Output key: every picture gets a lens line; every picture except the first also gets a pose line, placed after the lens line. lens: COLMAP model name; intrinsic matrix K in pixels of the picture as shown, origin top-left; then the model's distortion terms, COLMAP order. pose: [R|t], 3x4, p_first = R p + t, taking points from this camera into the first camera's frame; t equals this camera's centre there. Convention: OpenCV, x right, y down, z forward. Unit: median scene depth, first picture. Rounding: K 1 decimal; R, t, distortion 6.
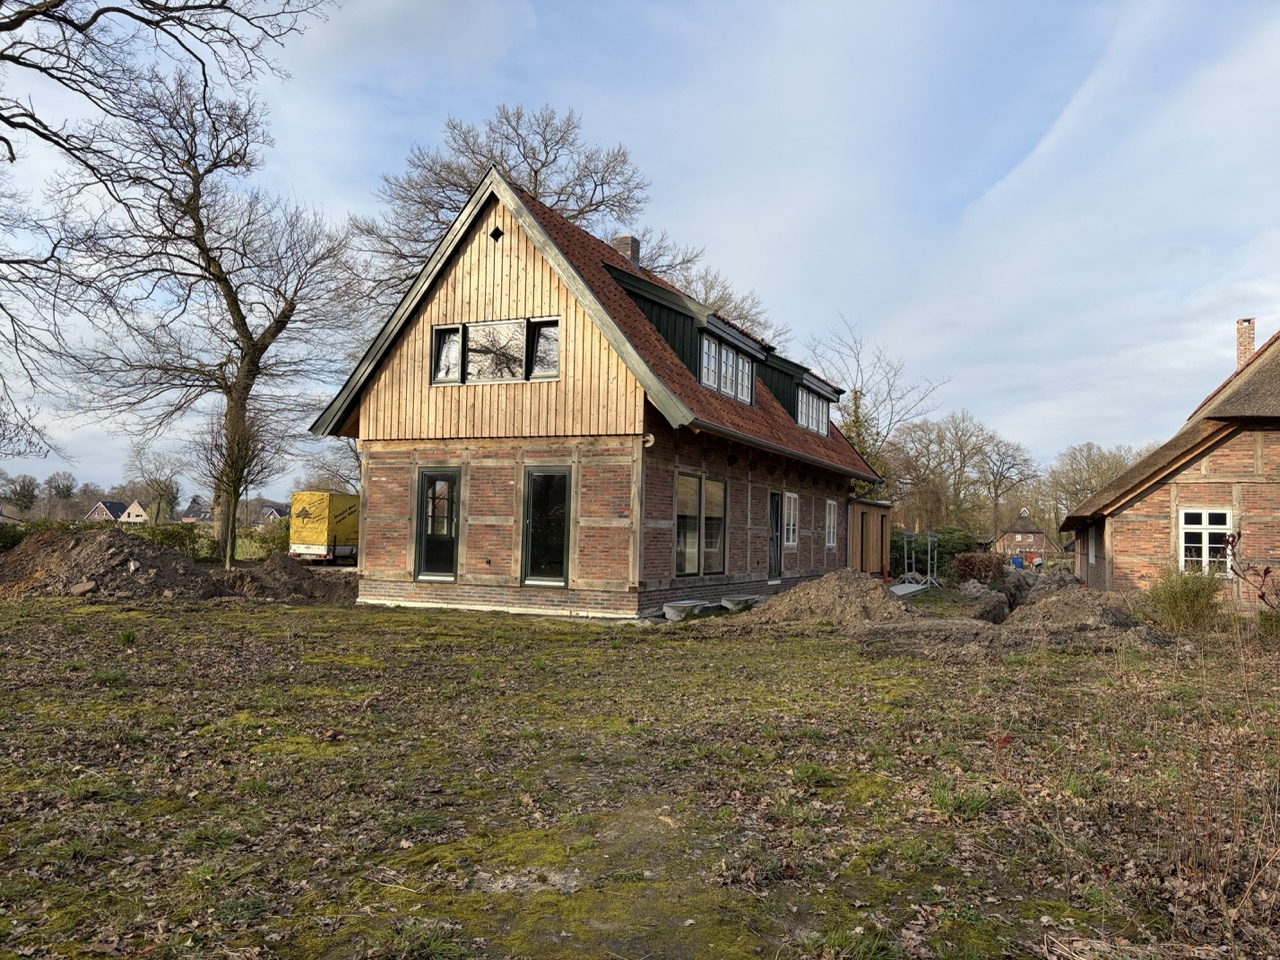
lens RADIAL K [[953.7, 0, 644.4], [0, 953.7, 495.4], [0, 0, 1]] dist [0.053768, -0.049217]
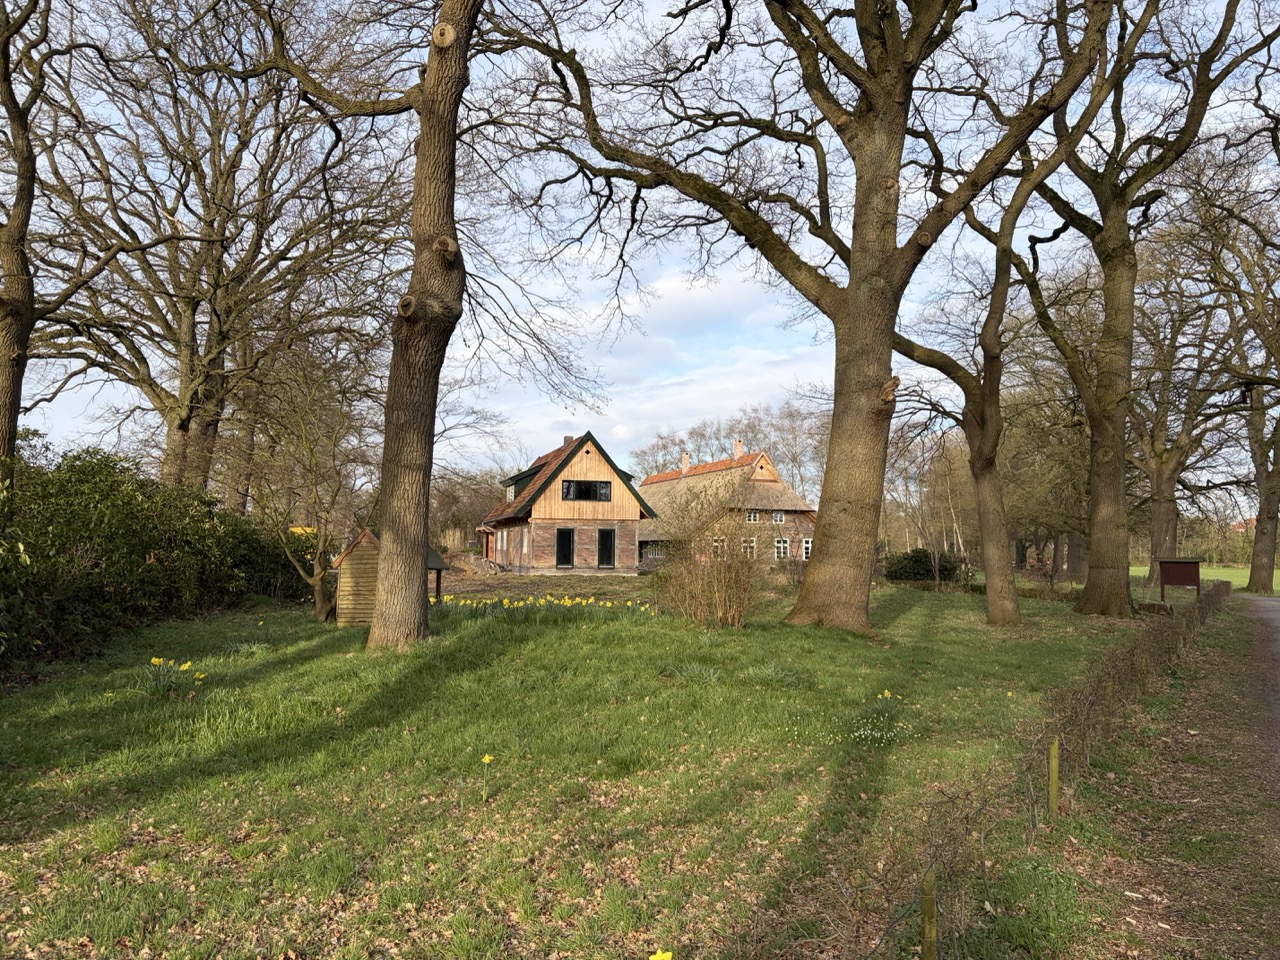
lens RADIAL K [[953.7, 0, 644.4], [0, 953.7, 495.4], [0, 0, 1]] dist [0.053768, -0.049217]
pose [[0.747461, 0.018158, 0.664057, -1.850947], [-0.012216, 0.999833, -0.013588, -0.089048], [-0.664193, 0.002044, 0.747558, -1.248583]]
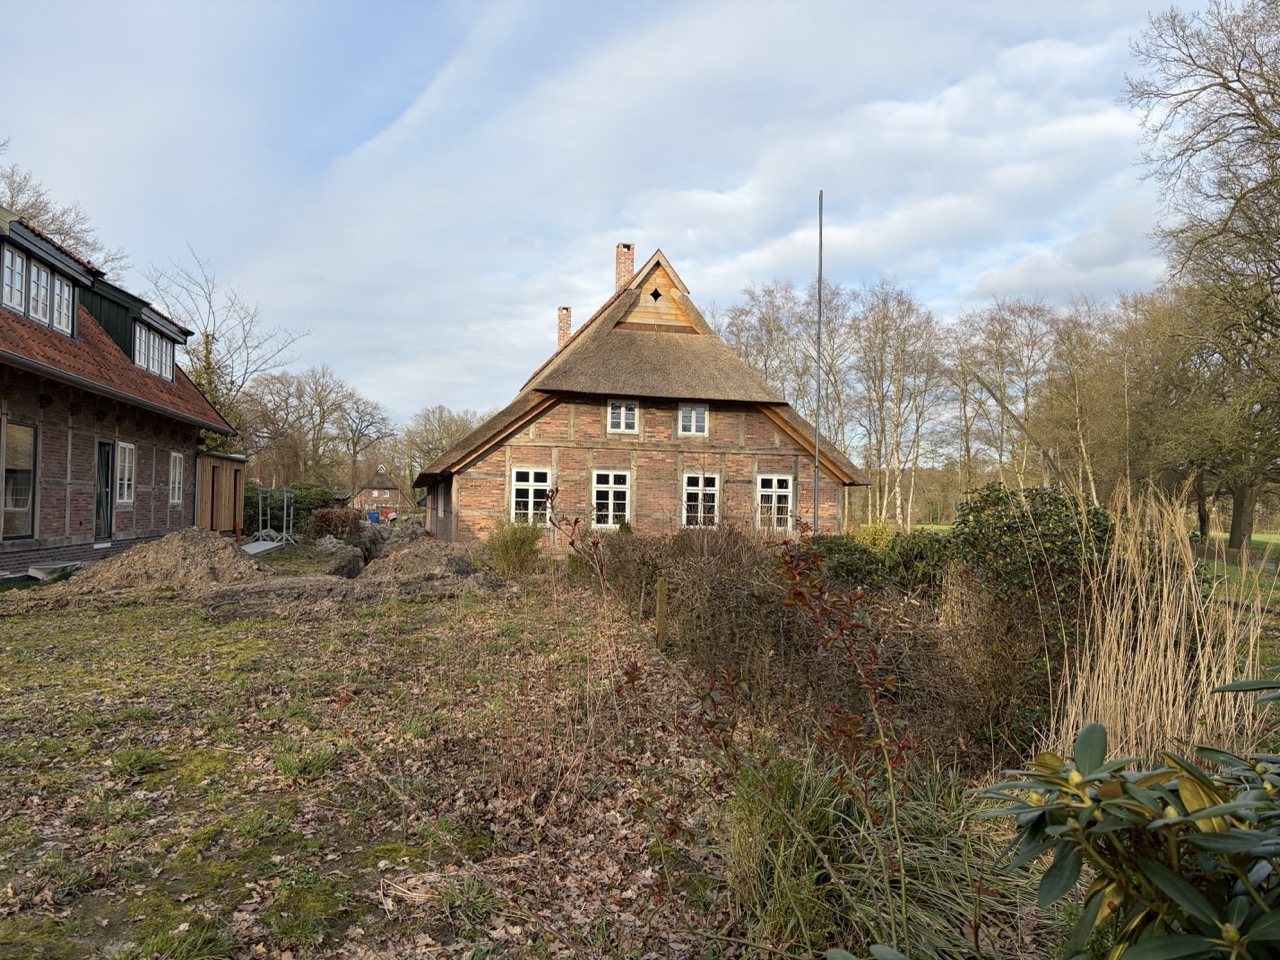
lens RADIAL K [[953.7, 0, 644.4], [0, 953.7, 495.4], [0, 0, 1]] dist [0.053768, -0.049217]
pose [[0.799929, -0.001947, 0.600092, 0.003685], [-0.025484, 0.998982, 0.037212, 0.000563], [-0.599554, -0.045060, 0.799065, 0.005373]]
